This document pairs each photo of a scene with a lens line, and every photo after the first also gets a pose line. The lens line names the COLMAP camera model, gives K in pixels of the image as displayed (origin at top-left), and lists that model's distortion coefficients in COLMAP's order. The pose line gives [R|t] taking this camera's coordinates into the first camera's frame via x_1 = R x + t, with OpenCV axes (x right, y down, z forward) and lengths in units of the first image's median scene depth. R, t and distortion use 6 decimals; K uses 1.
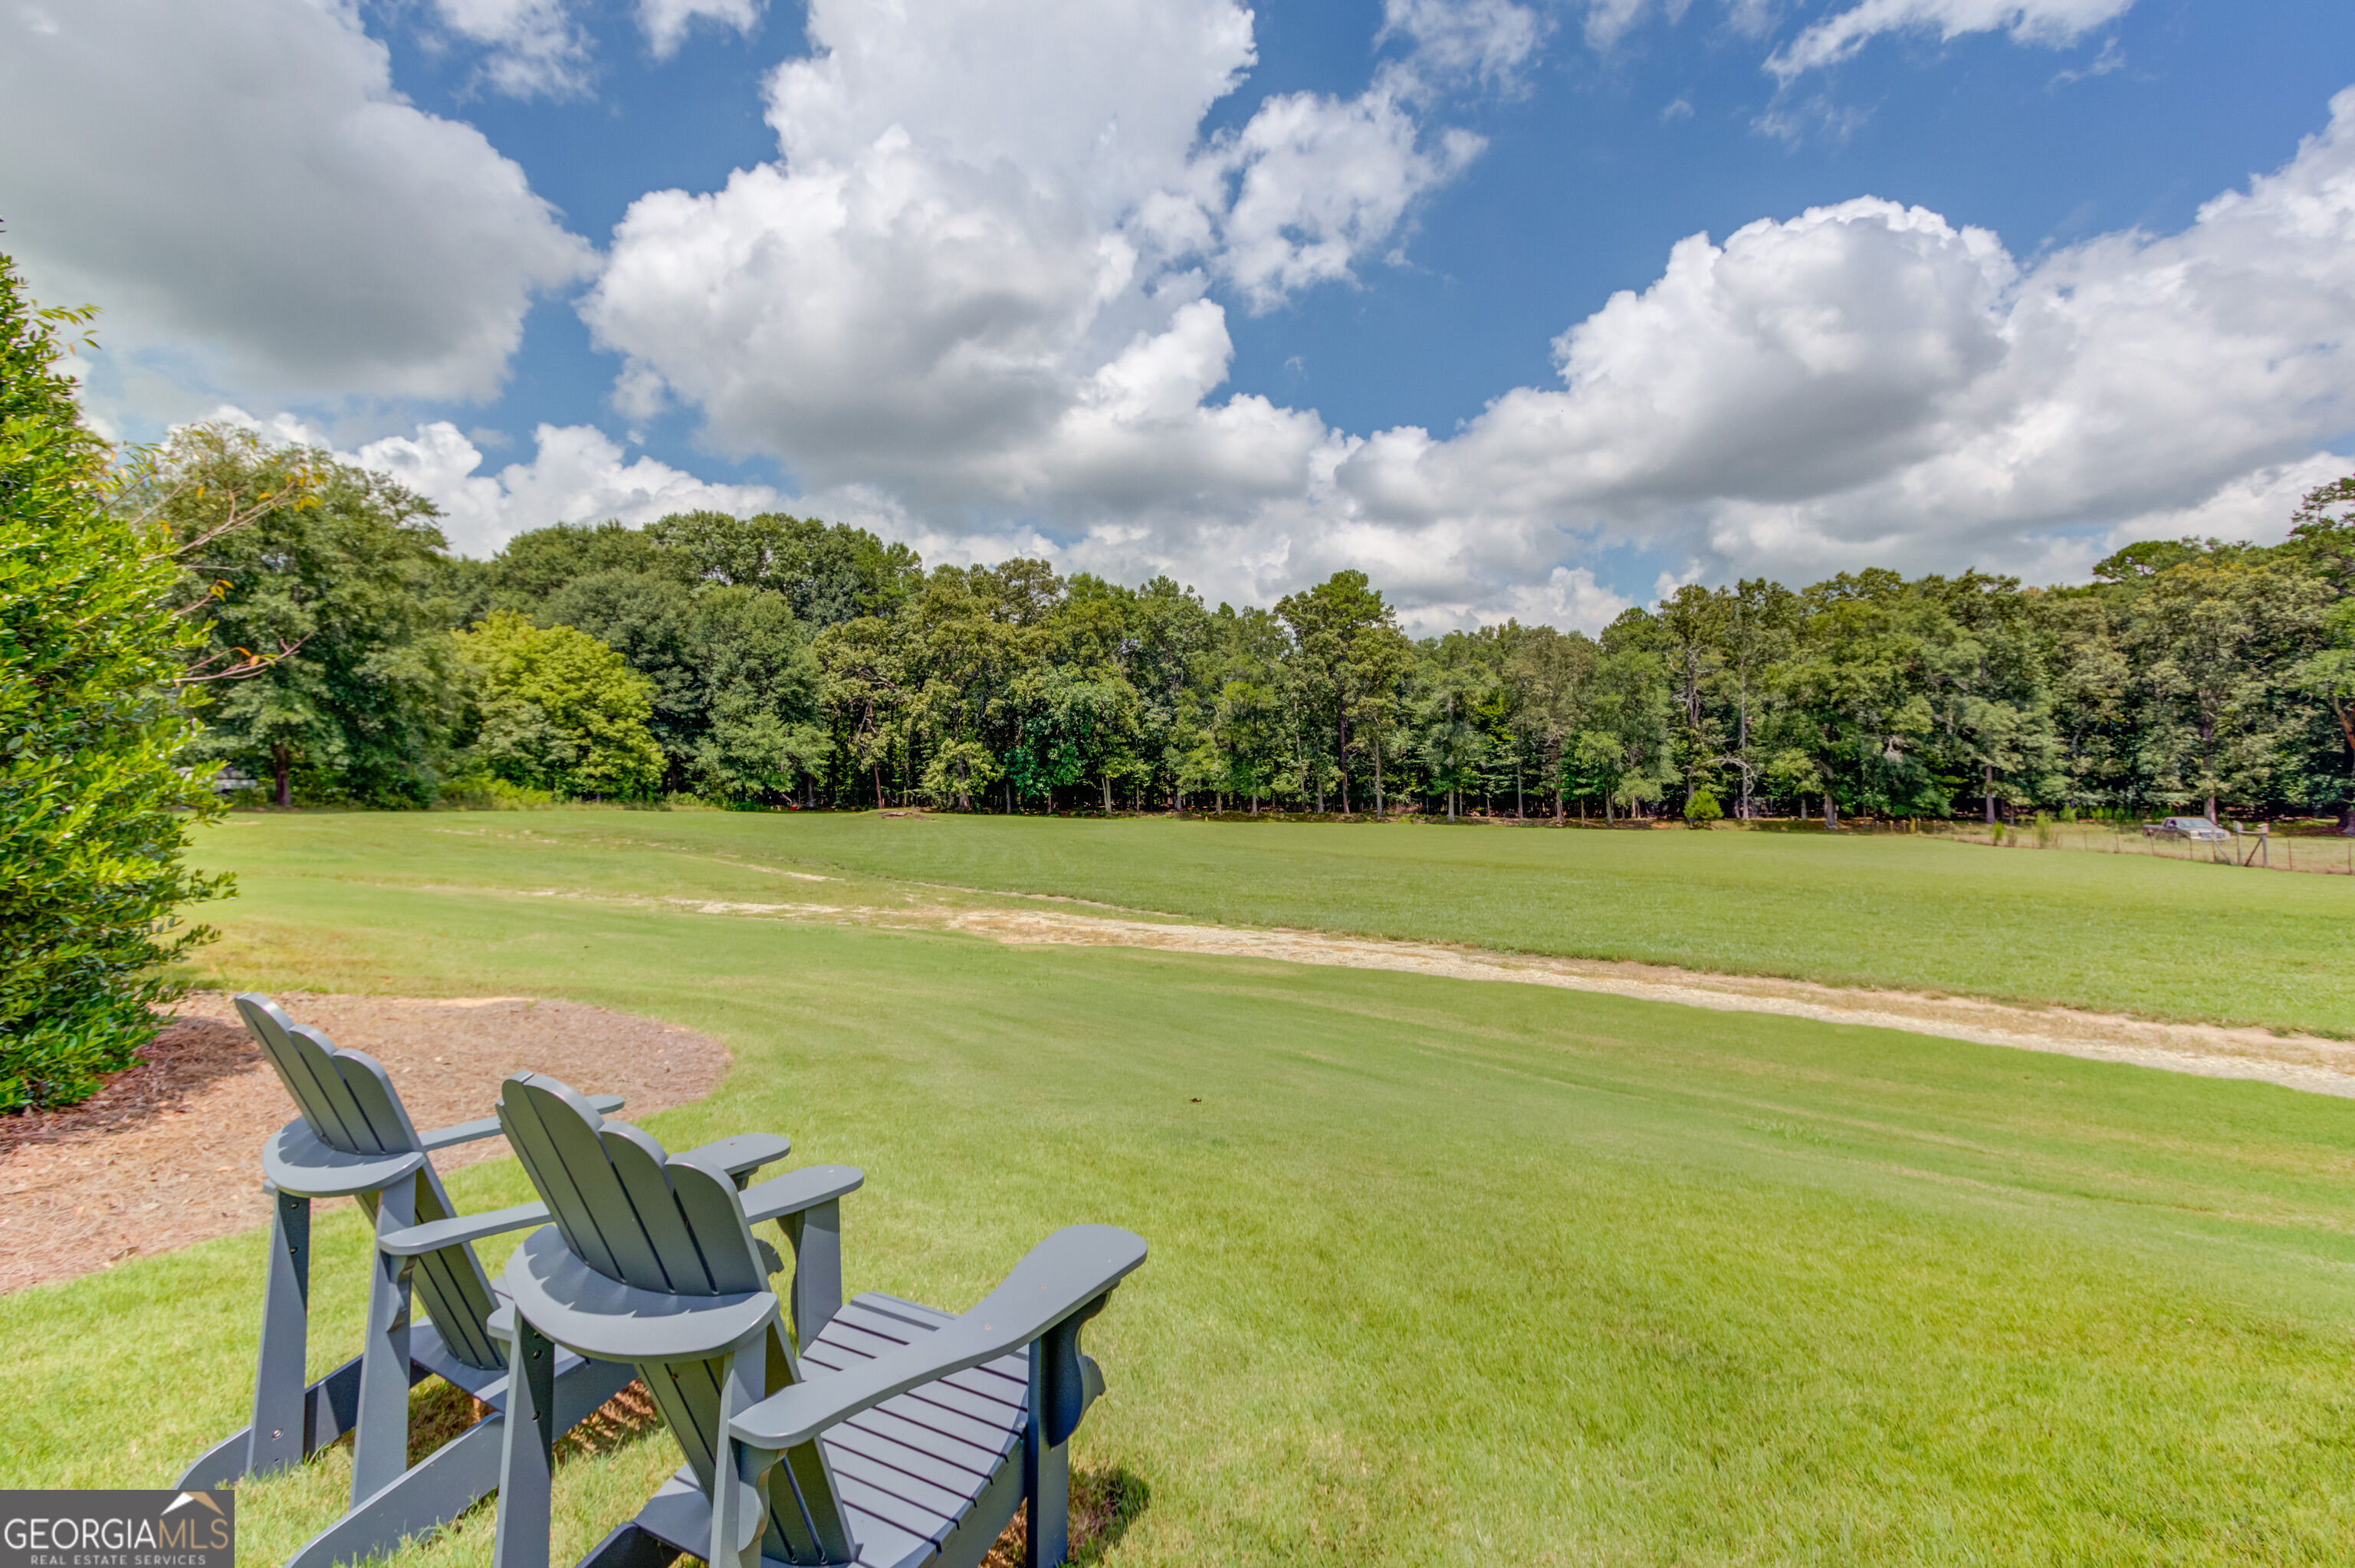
lens RADIAL K [[1063.2, 0, 1180.5], [0, 1063.2, 777.6], [0, 0, 1]] dist [0.003746, 0.008997]
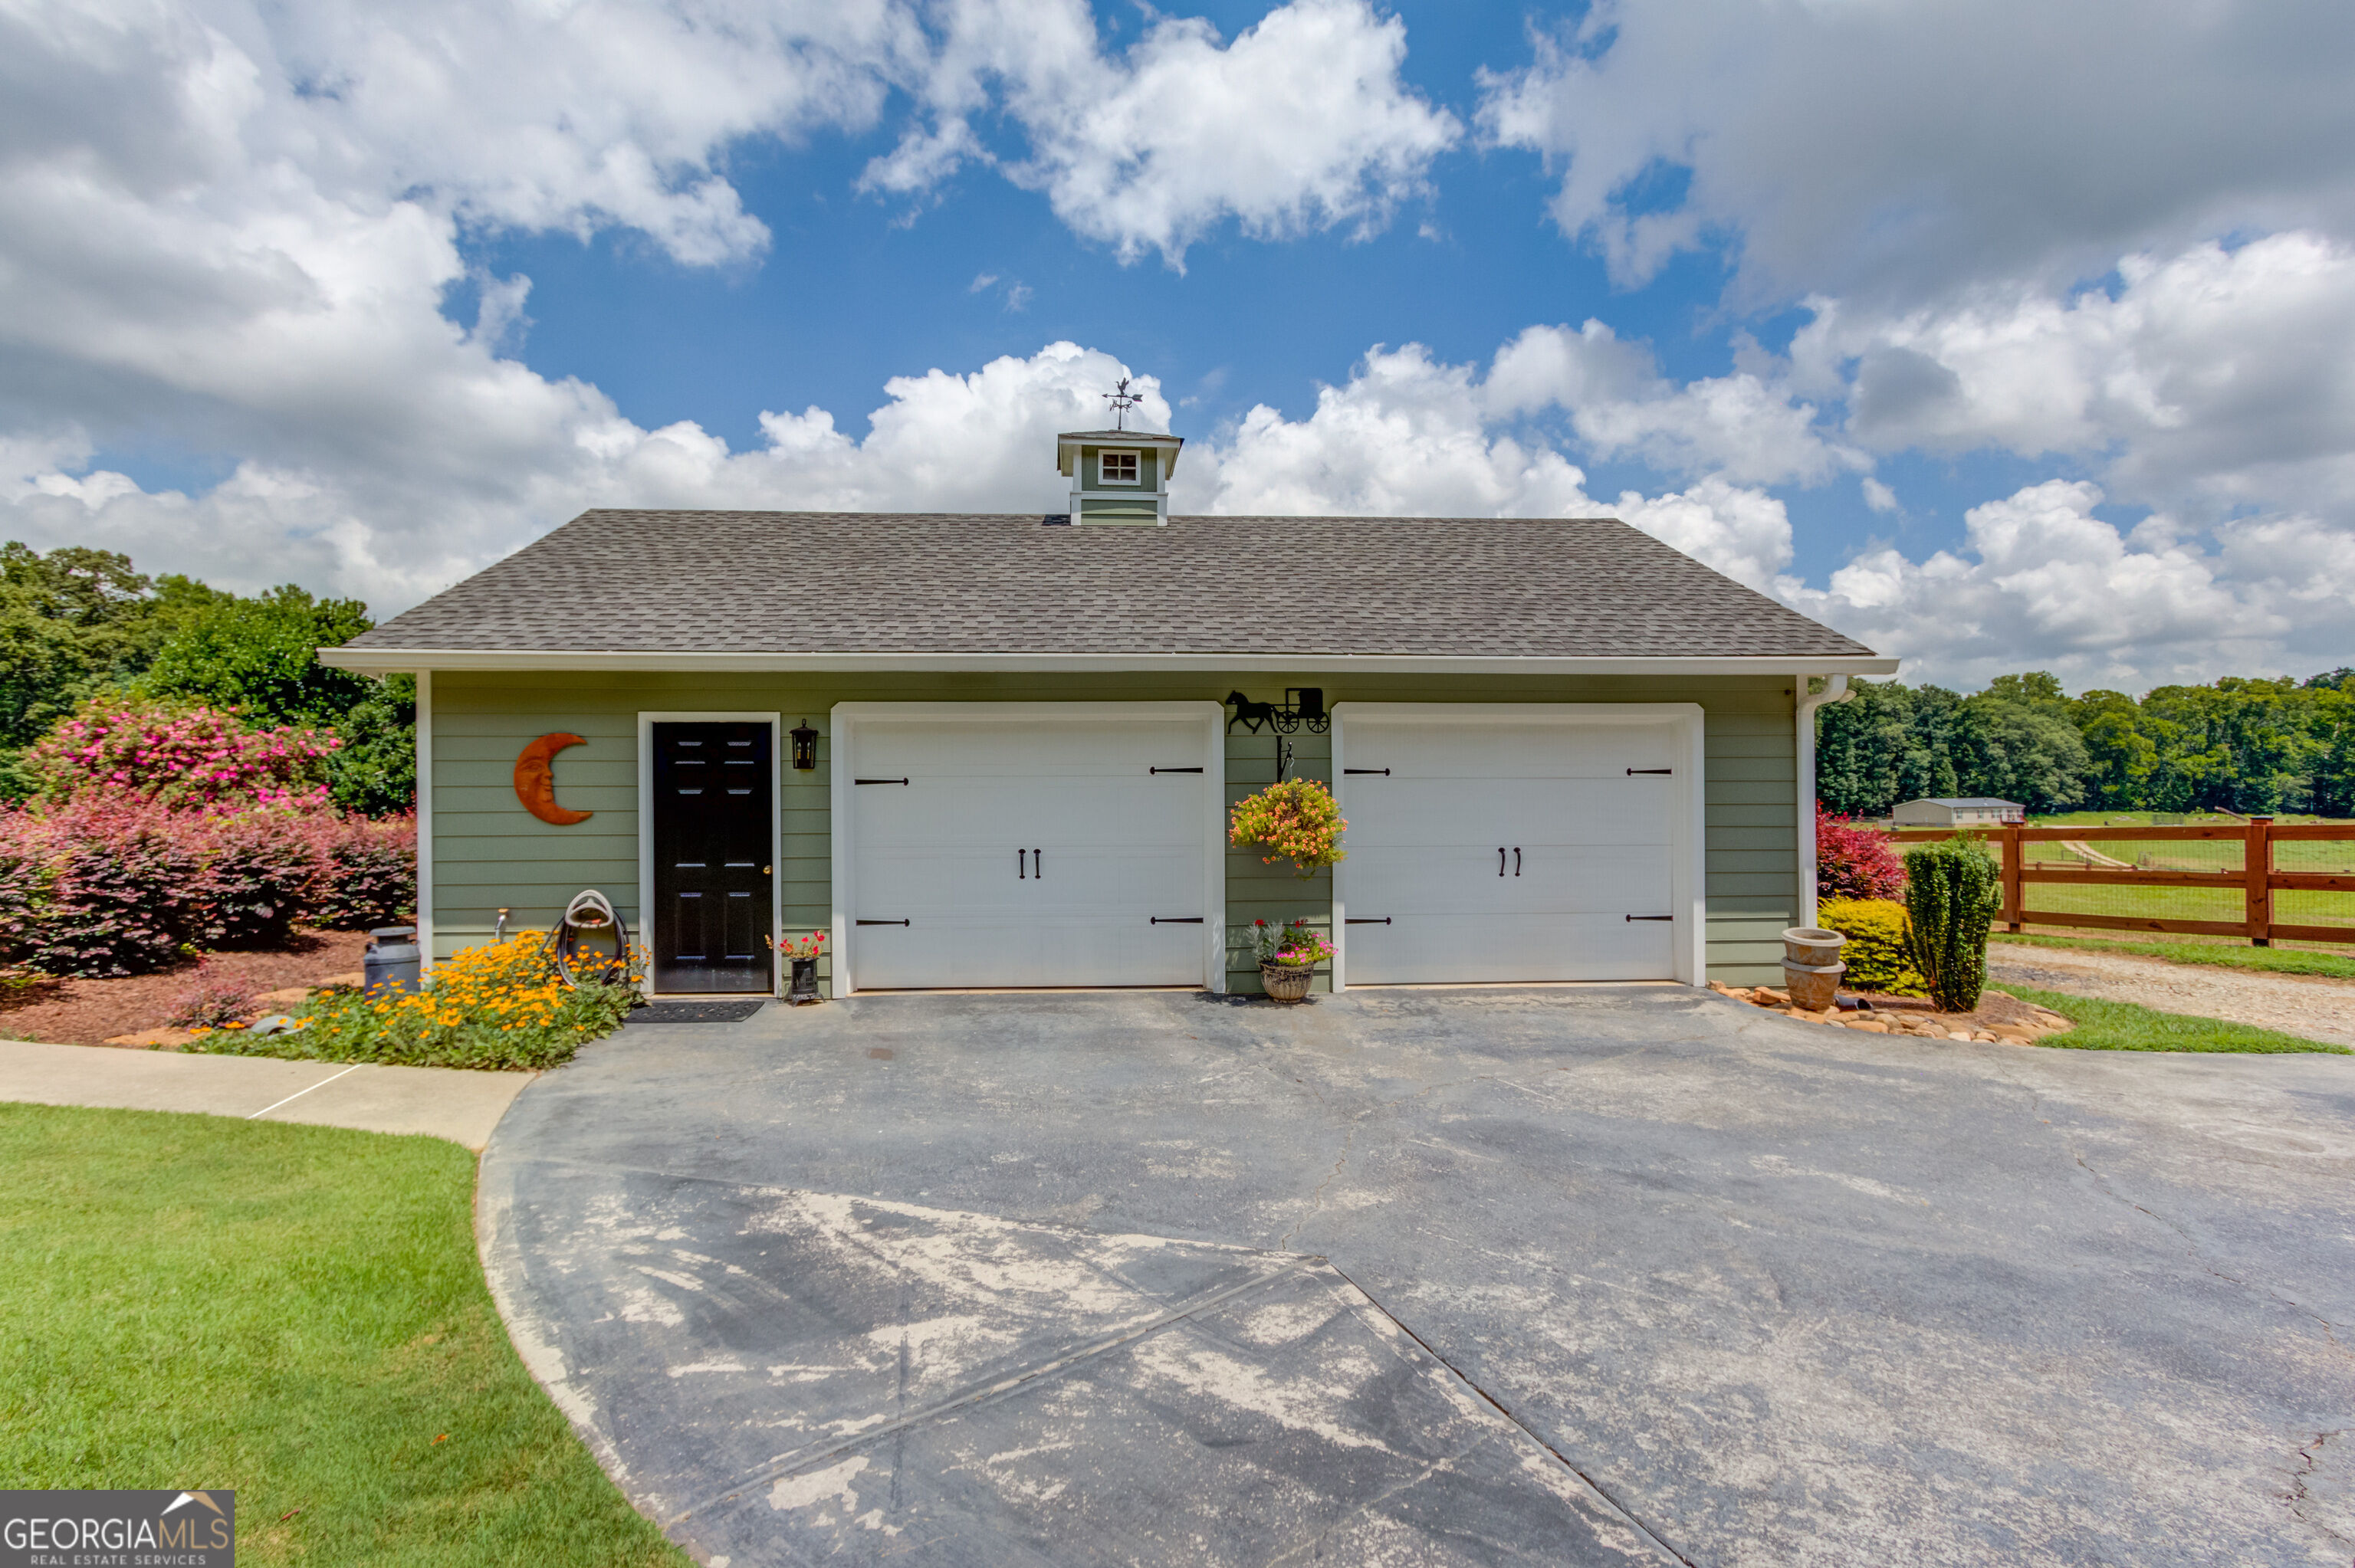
lens RADIAL K [[1063.2, 0, 1137.2], [0, 1063.2, 786.7], [0, 0, 1]] dist [0.003746, 0.008997]
pose [[0.806114, 0.021843, 0.591357, 0.038987], [-0.017207, 0.999761, -0.013471, -0.003247], [-0.591510, 0.000684, 0.806297, -0.302385]]
